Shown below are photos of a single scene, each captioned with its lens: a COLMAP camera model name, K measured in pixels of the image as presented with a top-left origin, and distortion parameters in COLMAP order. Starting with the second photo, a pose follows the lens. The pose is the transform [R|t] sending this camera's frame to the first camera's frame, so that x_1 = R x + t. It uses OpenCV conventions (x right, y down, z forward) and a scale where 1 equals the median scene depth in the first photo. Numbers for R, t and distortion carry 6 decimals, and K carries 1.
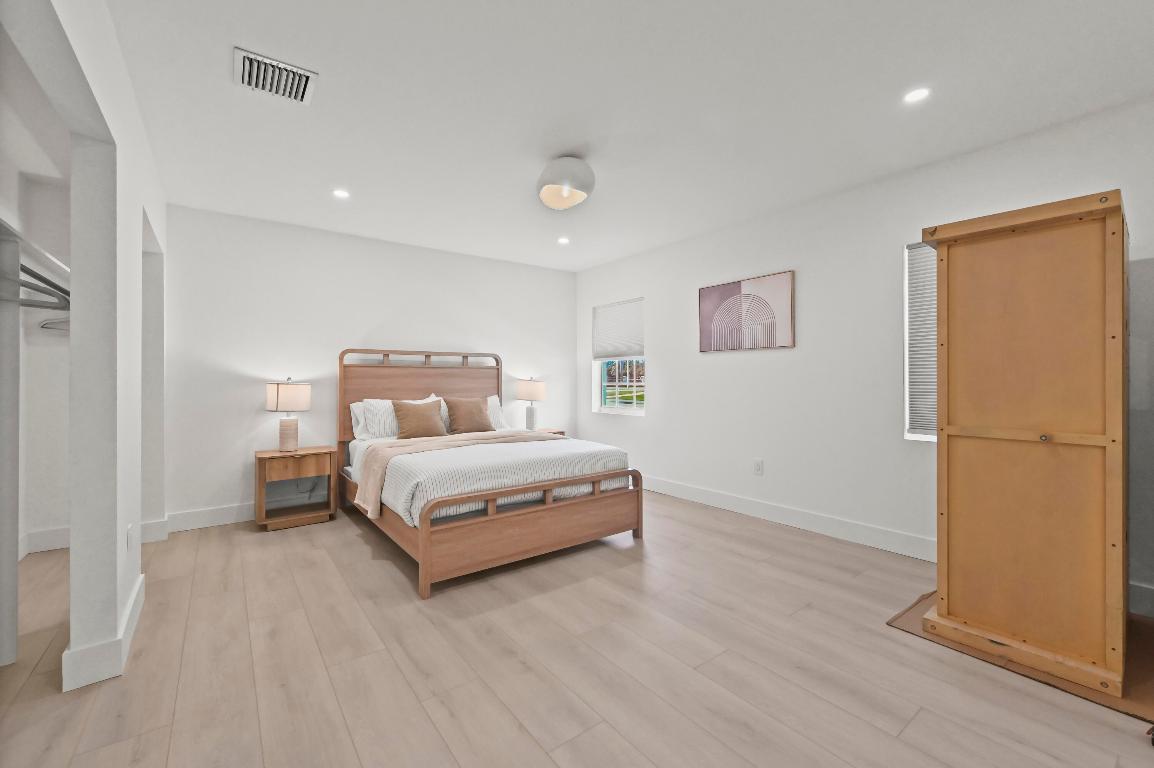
lens RADIAL K [[464.9, 0, 573.2], [0, 464.9, 379.0], [0, 0, 1]] dist [0.003769, 0.000429]
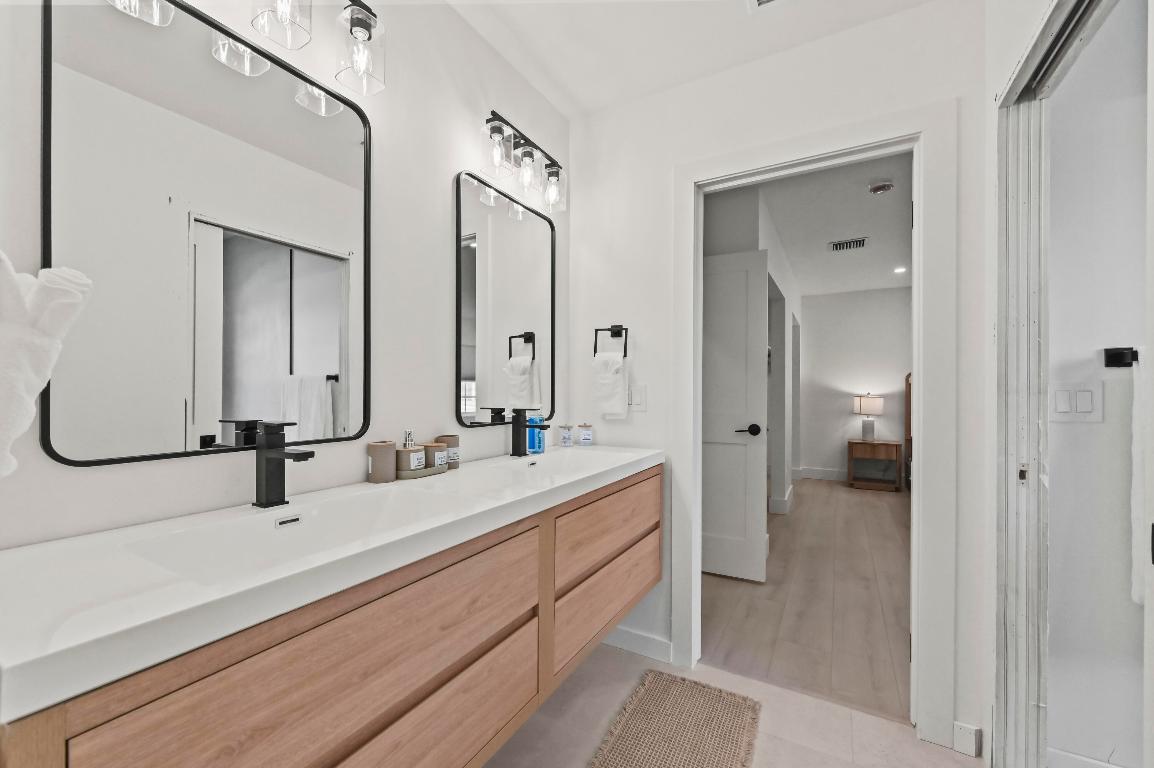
lens RADIAL K [[464.9, 0, 567.6], [0, 464.9, 389.3], [0, 0, 1]] dist [0.003769, 0.000429]
pose [[0.380673, -0.001994, -0.924708, 0.432847], [-0.004113, 0.999984, -0.003850, -0.004599], [0.924701, 0.005269, 0.380659, -0.502779]]
